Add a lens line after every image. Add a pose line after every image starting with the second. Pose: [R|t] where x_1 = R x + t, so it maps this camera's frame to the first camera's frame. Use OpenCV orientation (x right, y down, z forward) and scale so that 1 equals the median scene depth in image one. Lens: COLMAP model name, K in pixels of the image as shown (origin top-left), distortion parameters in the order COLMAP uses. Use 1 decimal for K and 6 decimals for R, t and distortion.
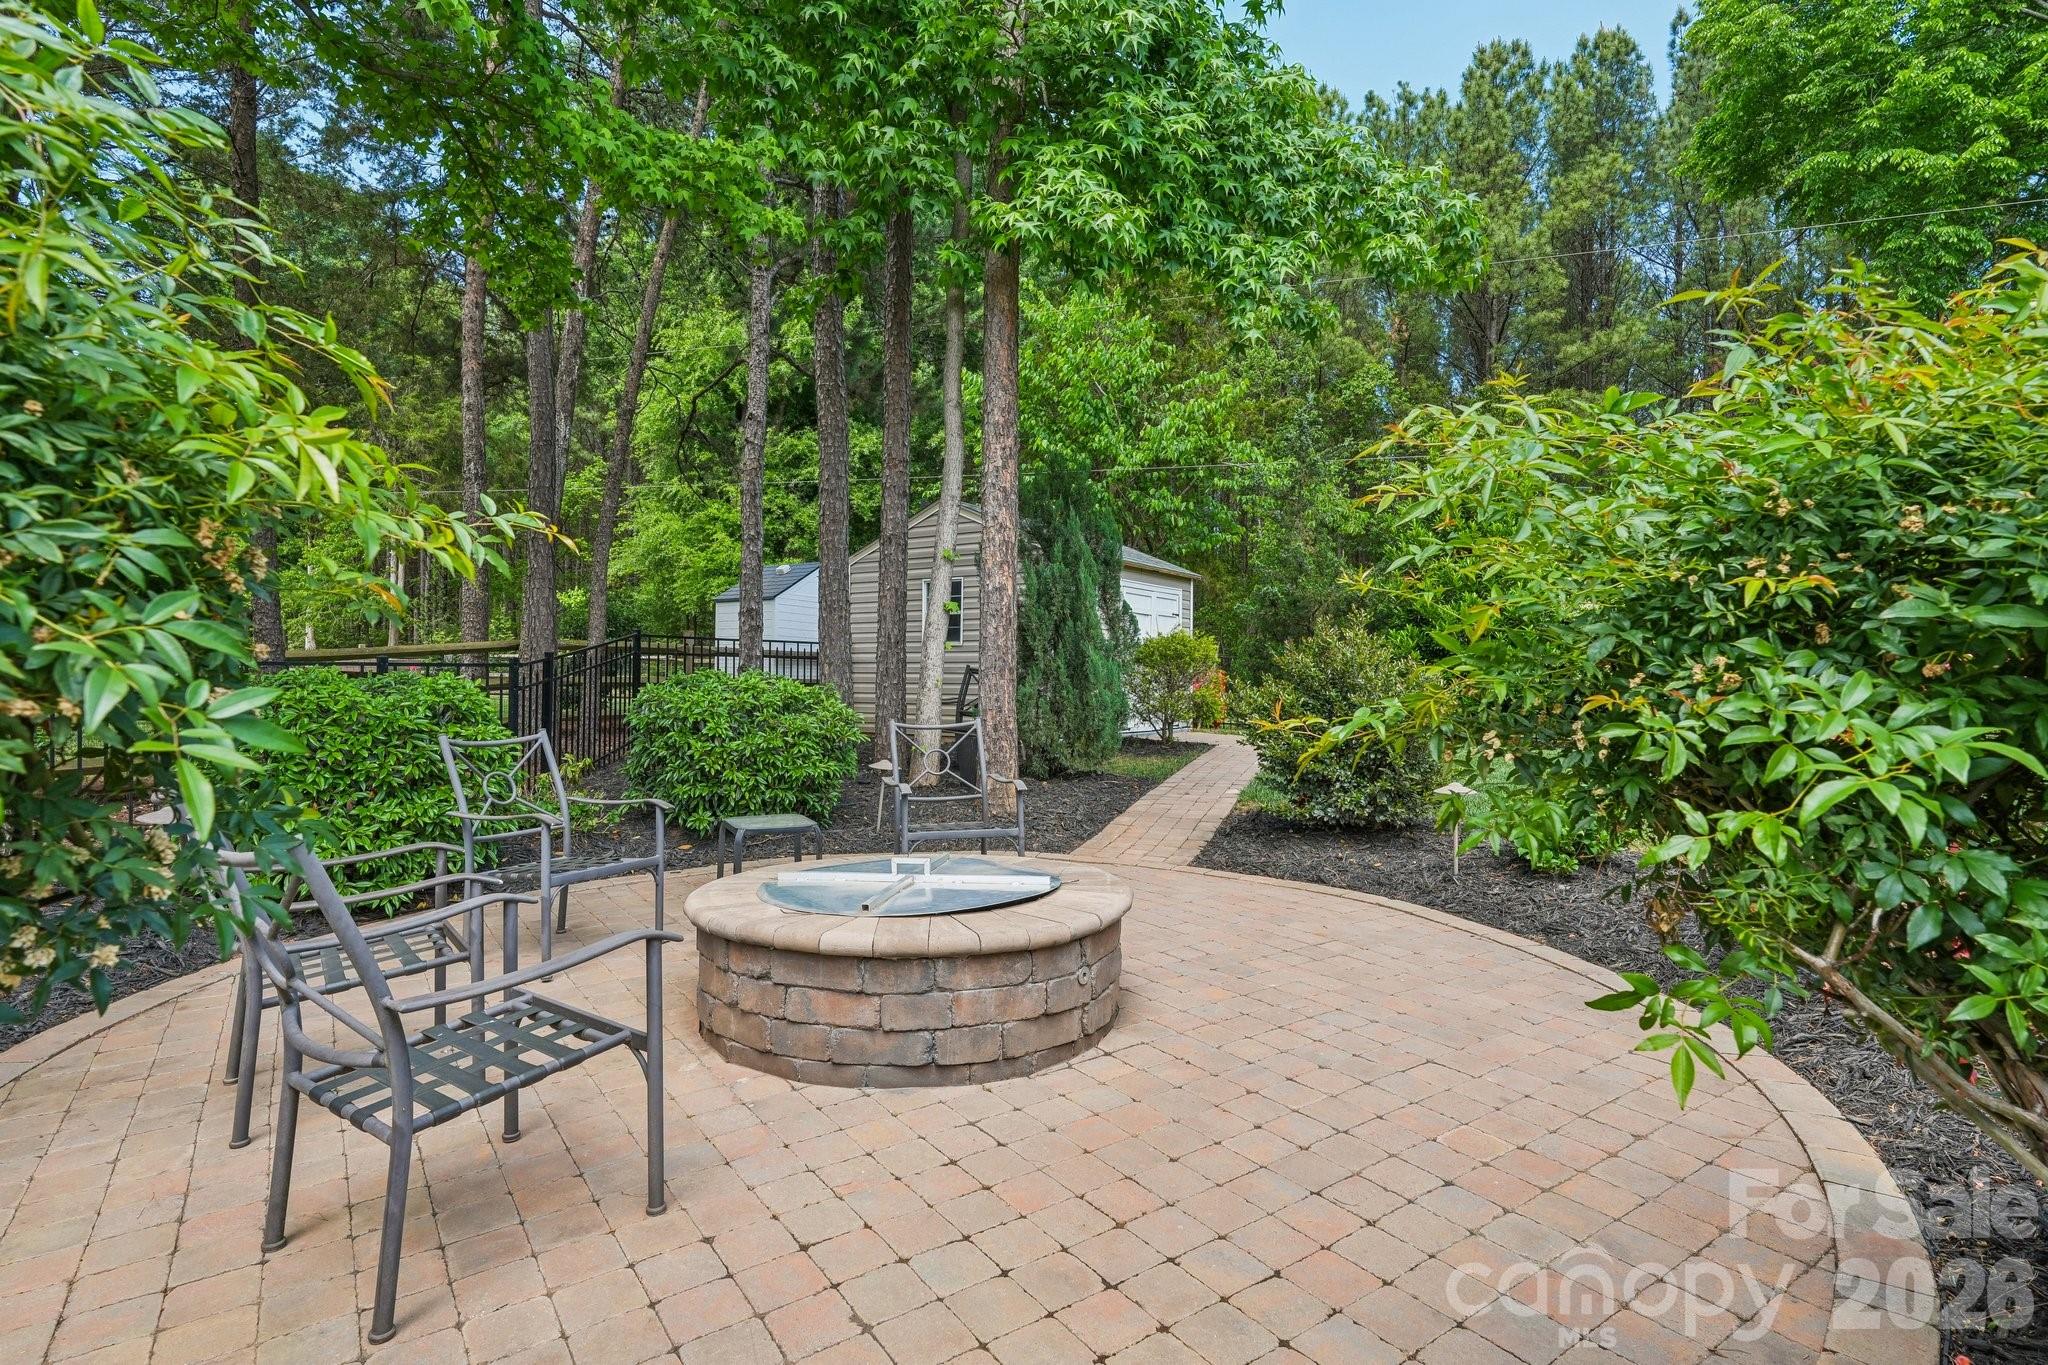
lens RADIAL K [[1017.0, 0, 1024.0], [0, 1017.0, 682.5], [0, 0, 1]] dist [-0.023739, 0.029886]
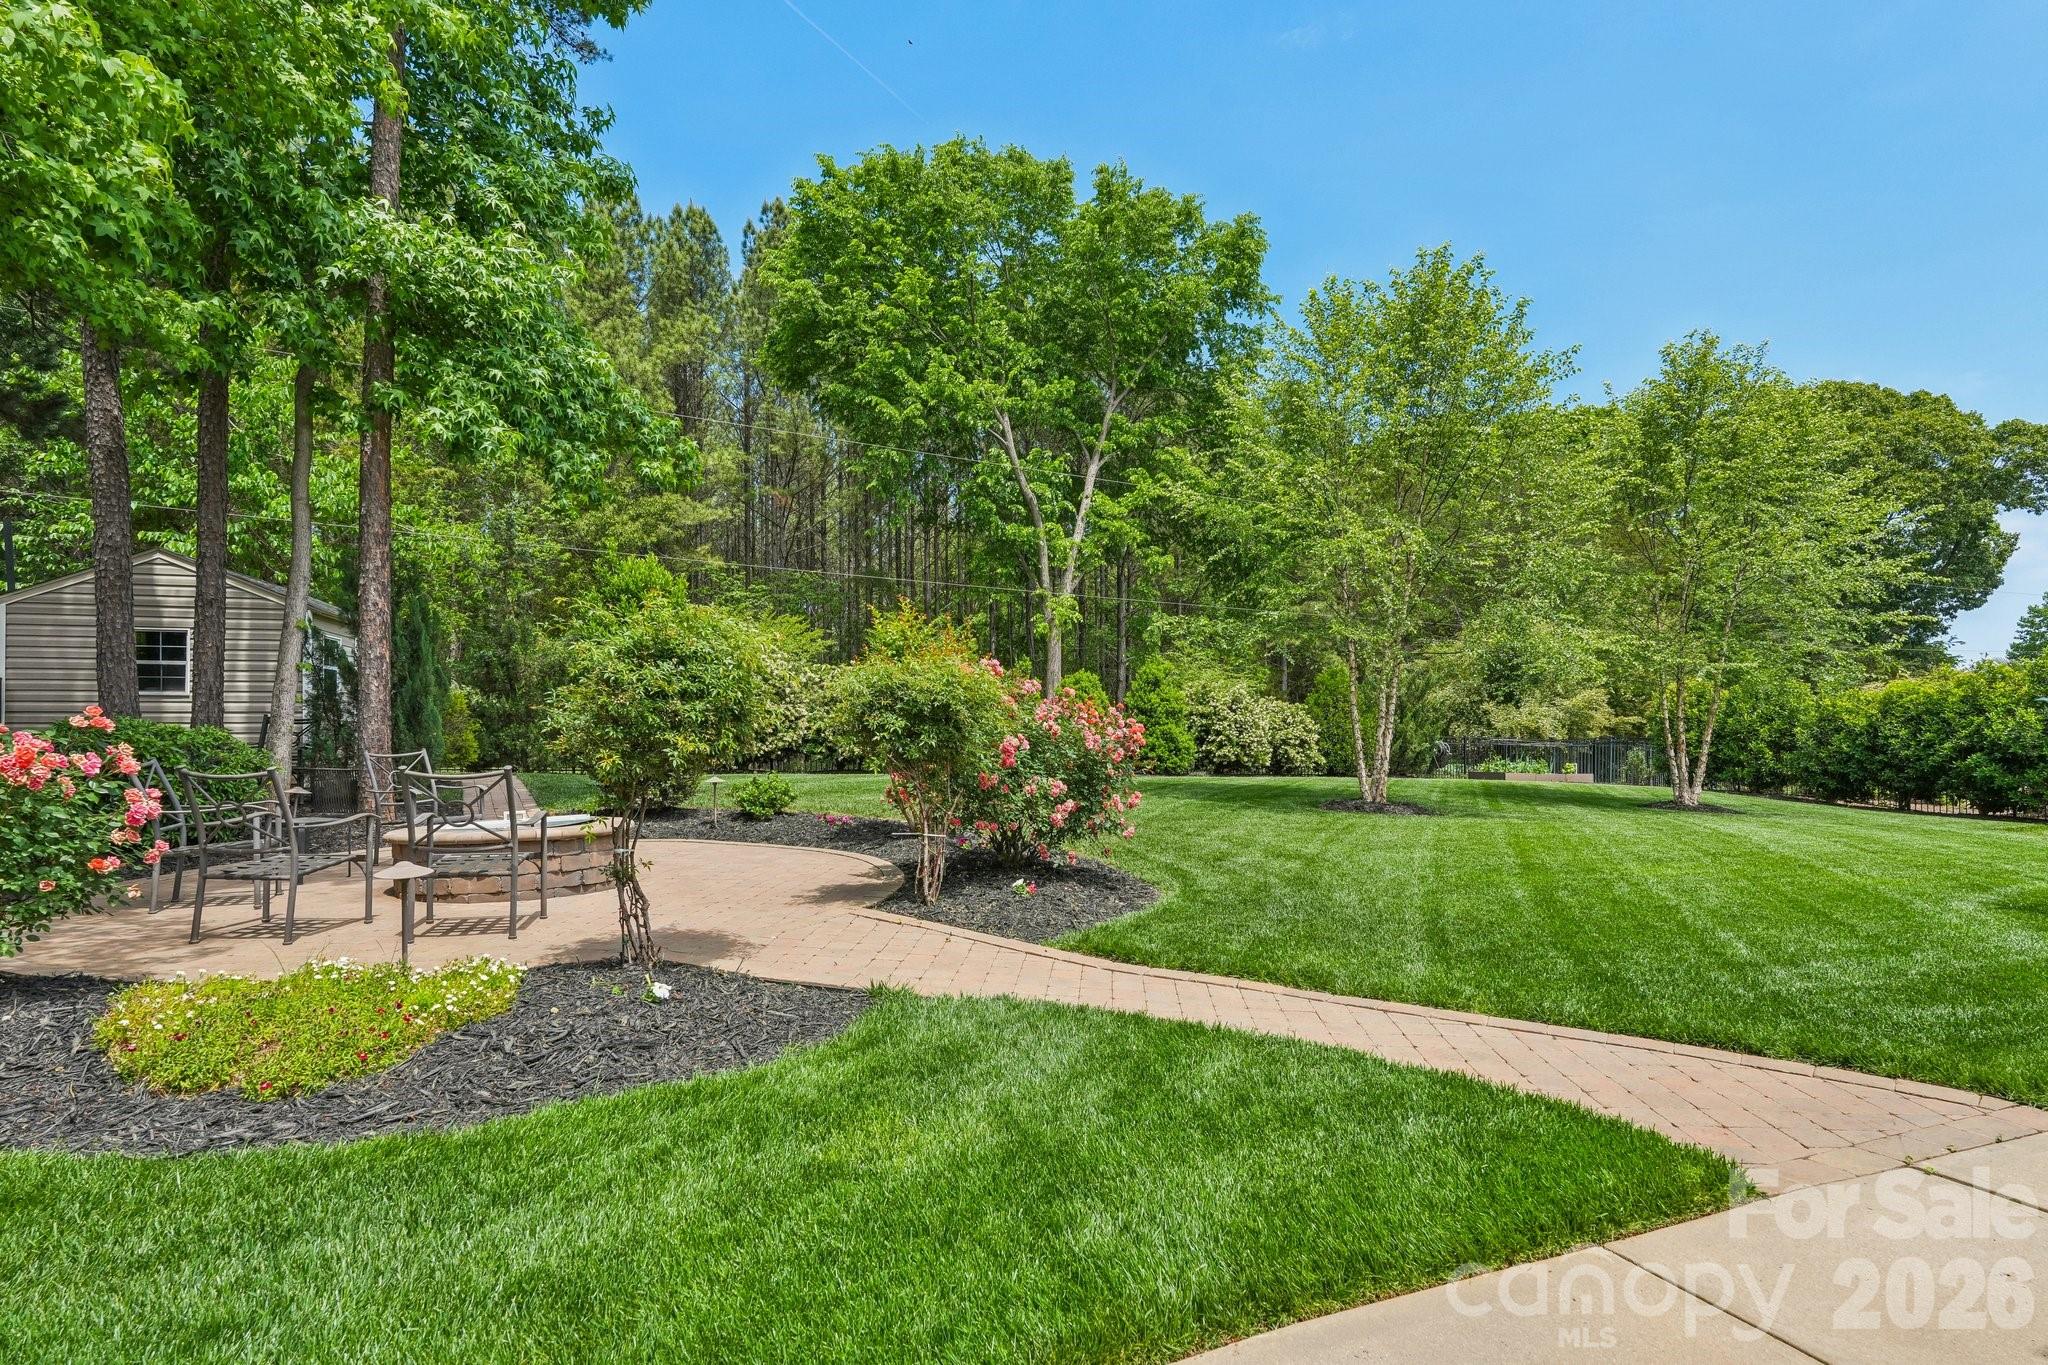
lens RADIAL K [[1024.2, 0, 1019.8], [0, 1024.2, 737.5], [0, 0, 1]] dist [-0.000274, 0.000933]
pose [[0.661650, -0.016846, 0.749623, -0.222050], [0.014856, 0.999846, 0.009357, 0.005426], [-0.749666, 0.004945, 0.661798, -0.246486]]
